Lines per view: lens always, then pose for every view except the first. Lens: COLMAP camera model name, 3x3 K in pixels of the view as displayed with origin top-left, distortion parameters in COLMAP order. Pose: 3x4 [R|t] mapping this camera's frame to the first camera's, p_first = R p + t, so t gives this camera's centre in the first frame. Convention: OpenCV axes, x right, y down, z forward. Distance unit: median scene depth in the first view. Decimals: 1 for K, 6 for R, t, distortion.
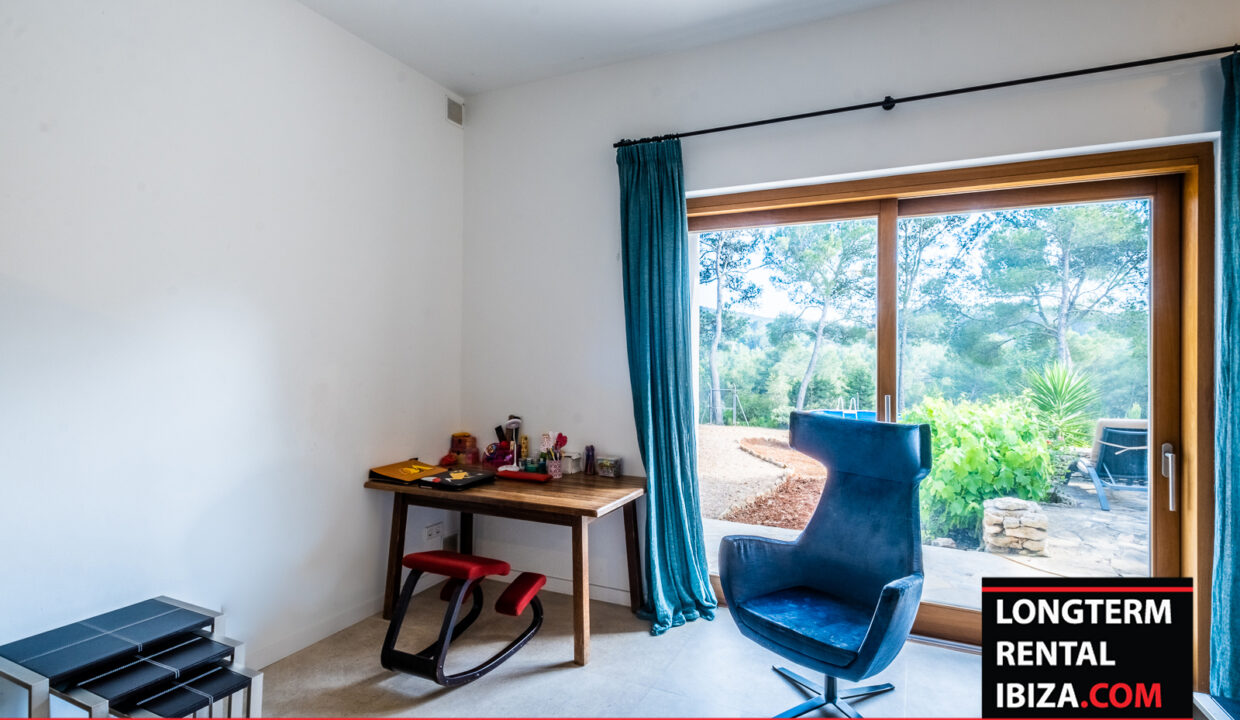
lens RADIAL K [[621.3, 0, 620.0], [0, 621.3, 360.0], [0, 0, 1]] dist [0.023562, 0.000008]
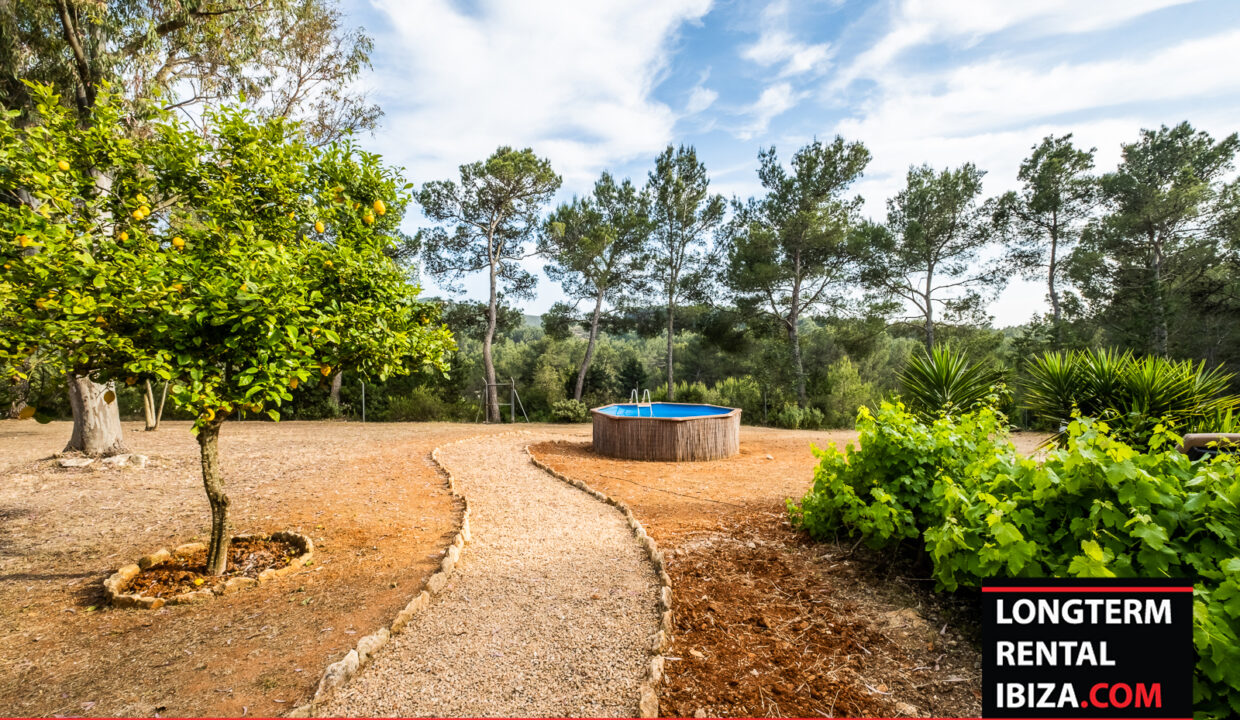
lens RADIAL K [[544.7, 0, 627.0], [0, 544.7, 357.3], [0, 0, 1]] dist [-0.002067, -0.004714]
pose [[0.916807, -0.024527, 0.398576, 0.102192], [0.020696, 0.999689, 0.013913, 0.000841], [-0.398794, -0.004506, 0.917030, 1.068620]]
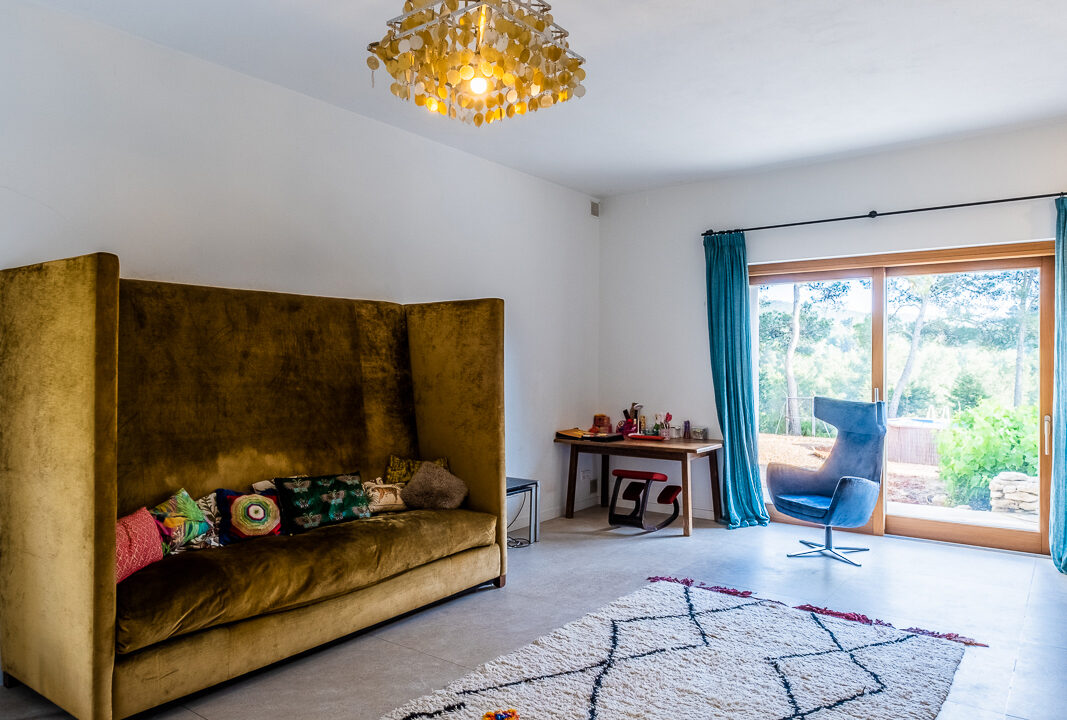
lens RADIAL K [[722.2, 0, 528.8], [0, 722.2, 367.7], [0, 0, 1]] dist [0.033065, -0.000190]
pose [[0.978971, -0.004378, -0.203953, -0.058099], [0.004792, 0.999987, 0.001536, -0.003553], [0.203943, -0.002481, 0.978980, -0.809278]]
